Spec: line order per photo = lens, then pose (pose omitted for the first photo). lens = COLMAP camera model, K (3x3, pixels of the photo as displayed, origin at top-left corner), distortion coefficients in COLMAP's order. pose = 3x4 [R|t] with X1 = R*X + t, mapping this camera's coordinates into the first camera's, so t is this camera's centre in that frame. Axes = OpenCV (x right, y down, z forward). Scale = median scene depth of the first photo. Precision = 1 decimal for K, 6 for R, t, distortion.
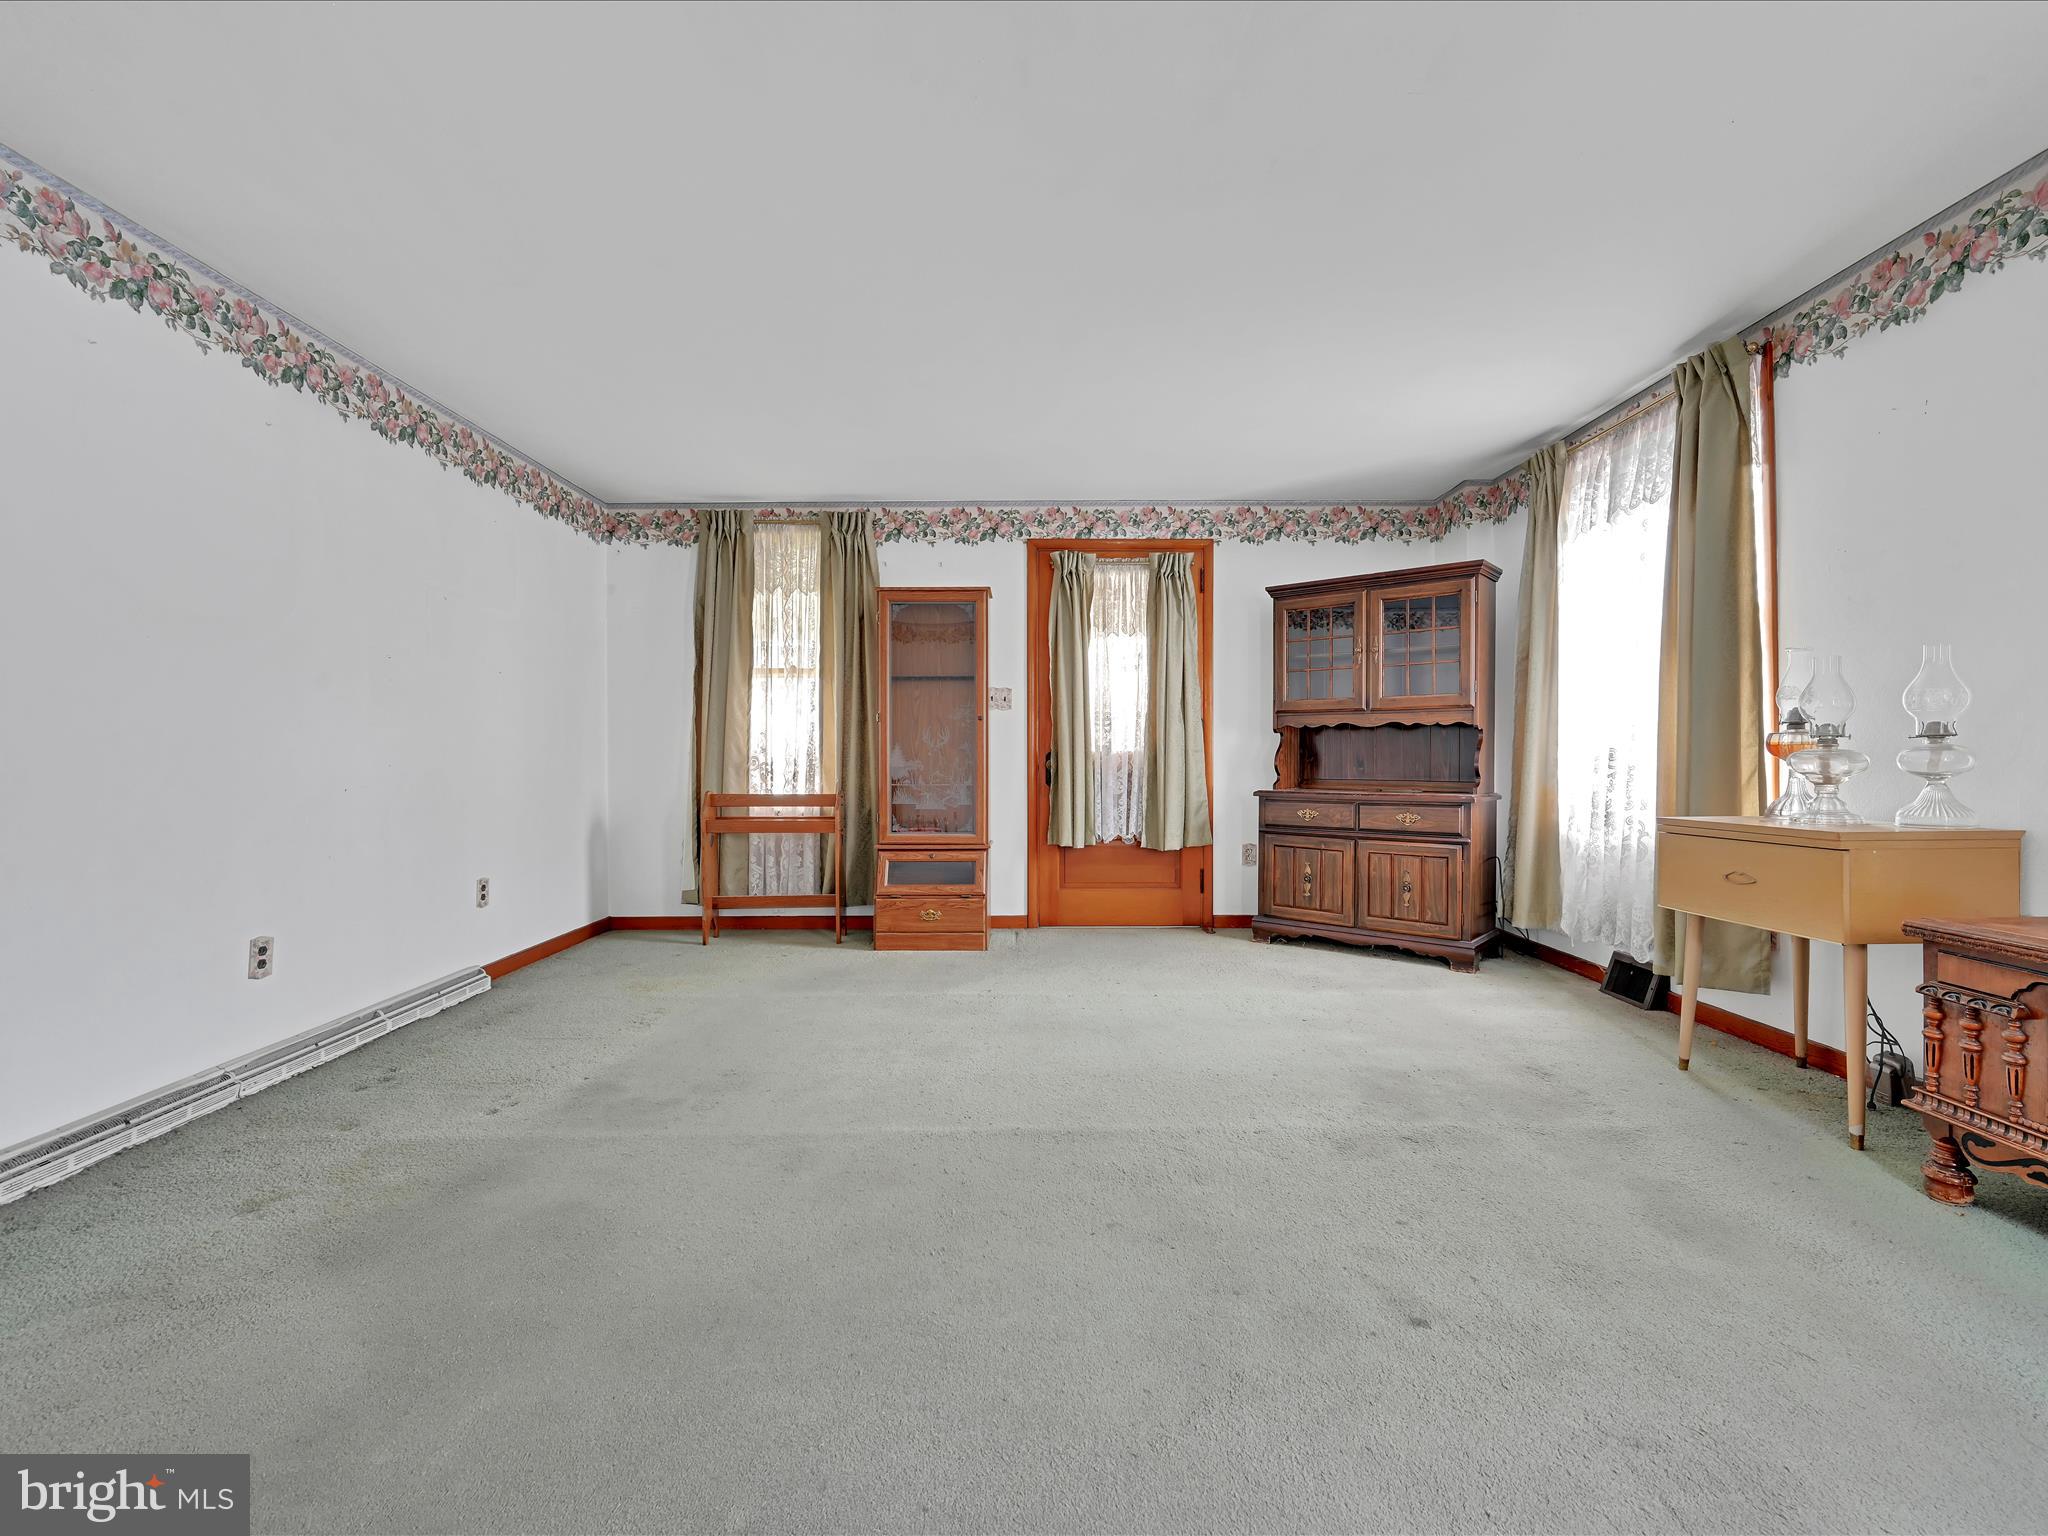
lens RADIAL K [[889.8, 0, 962.5], [0, 889.8, 773.9], [0, 0, 1]] dist [-0.006146, 0.001701]
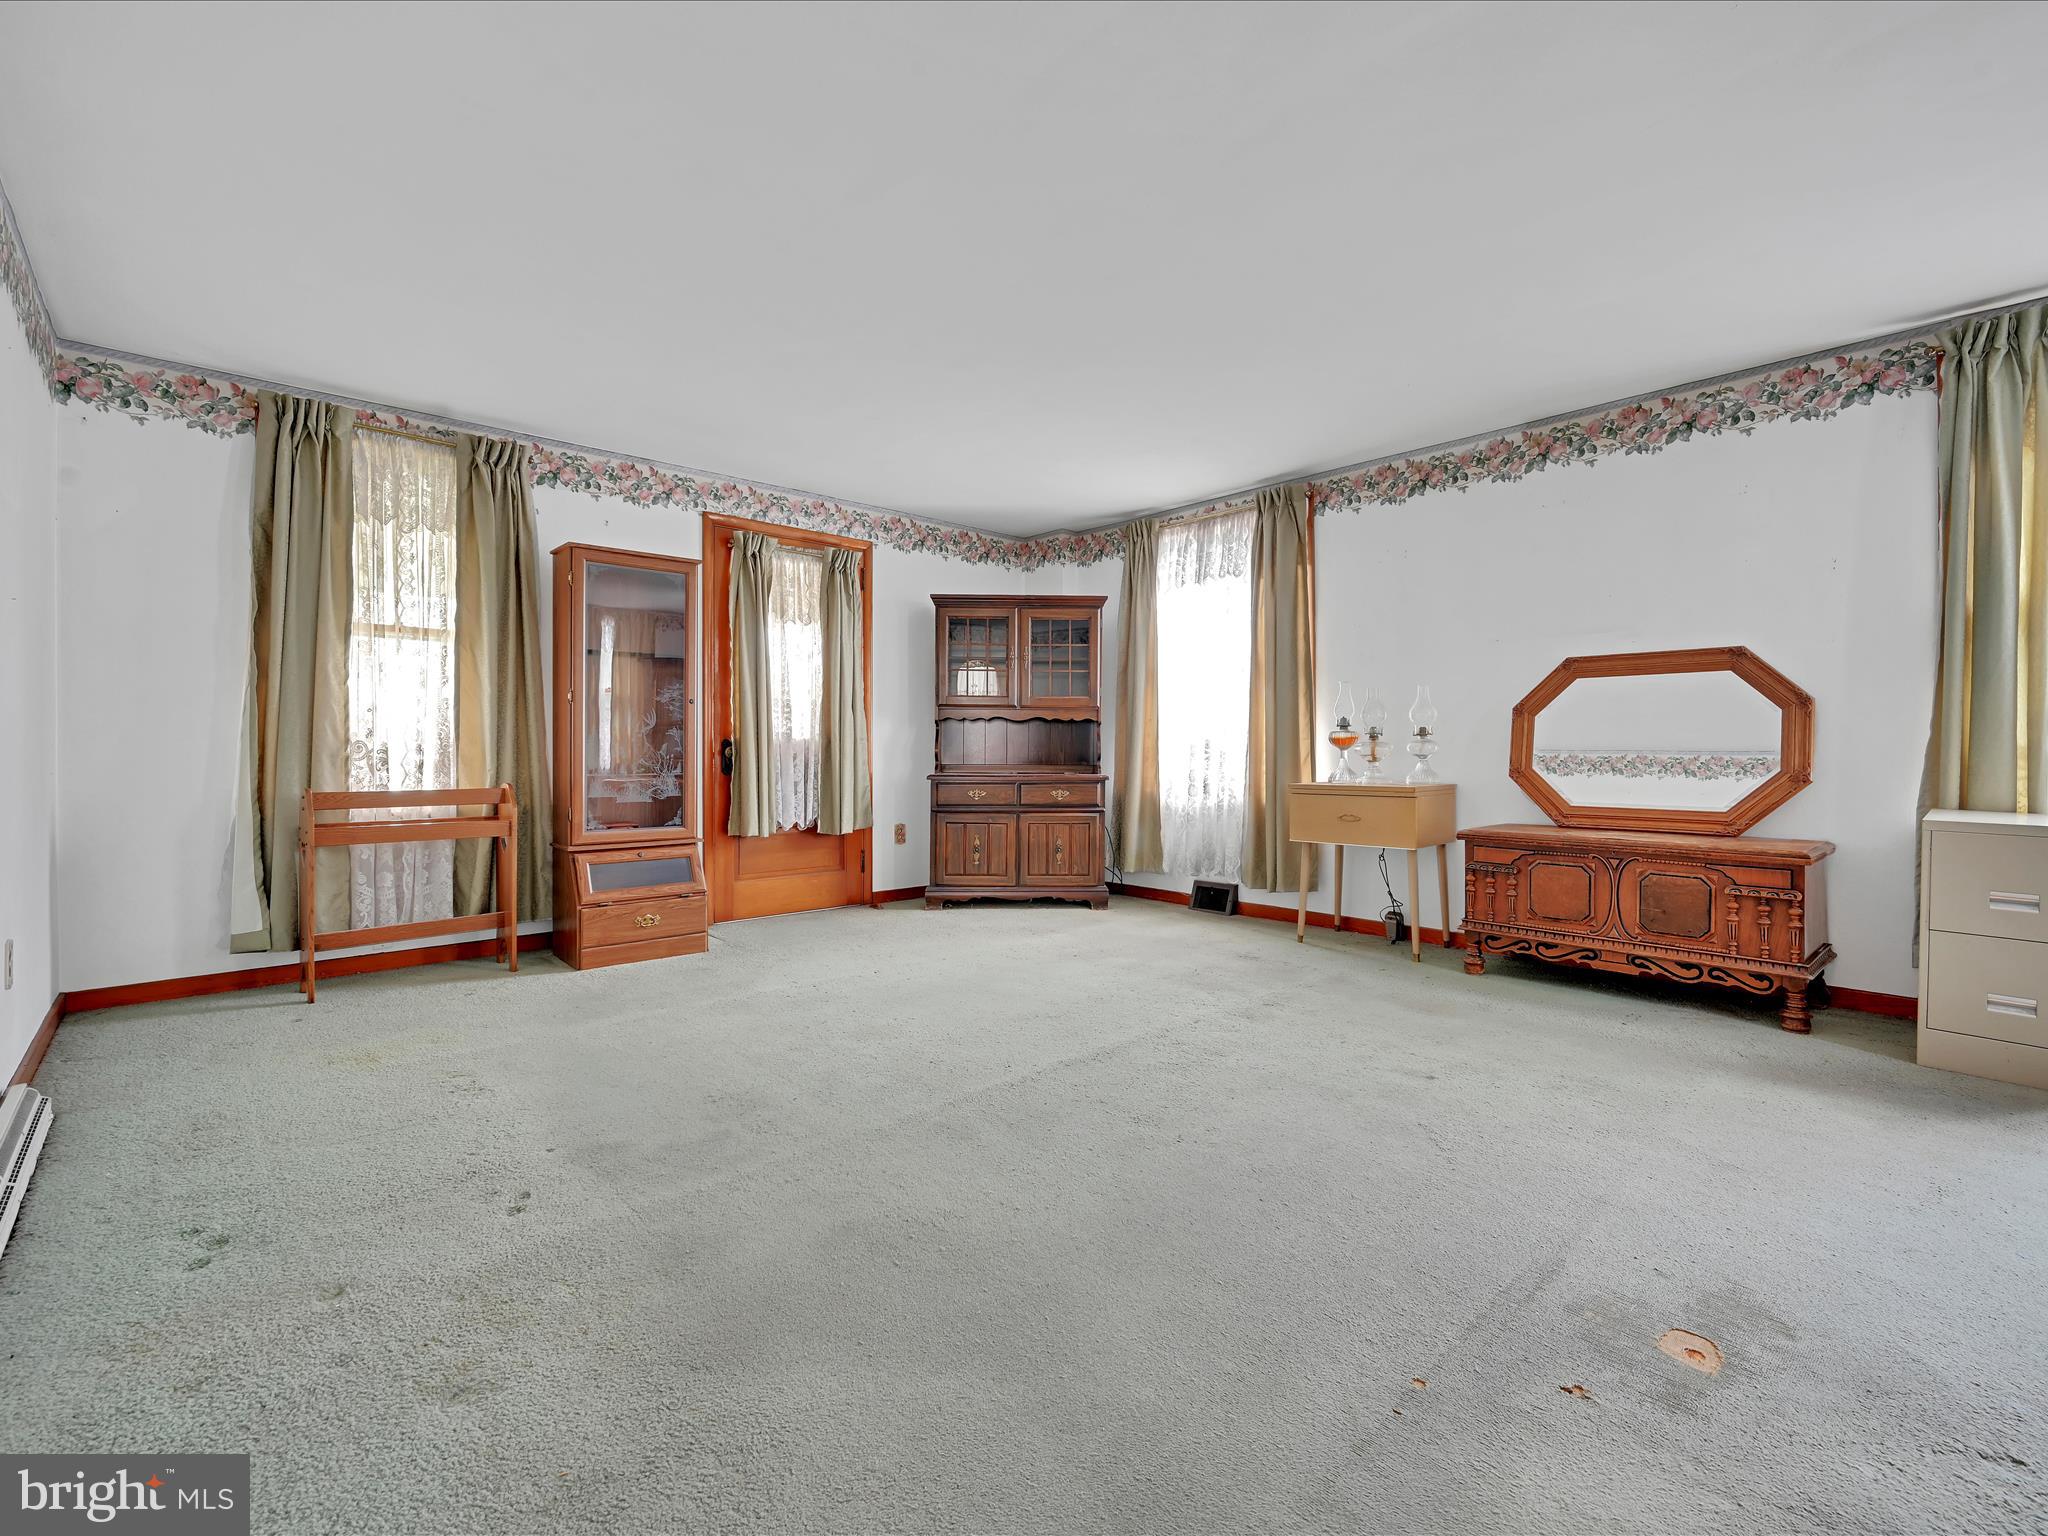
lens RADIAL K [[914.8, 0, 1025.5], [0, 914.8, 760.5], [0, 0, 1]] dist [-0.001237, 0.000472]
pose [[0.739797, -0.006549, 0.672798, -0.338658], [0.008725, 0.999962, 0.000140, 0.001434], [-0.672774, 0.005767, 0.739826, 0.061559]]
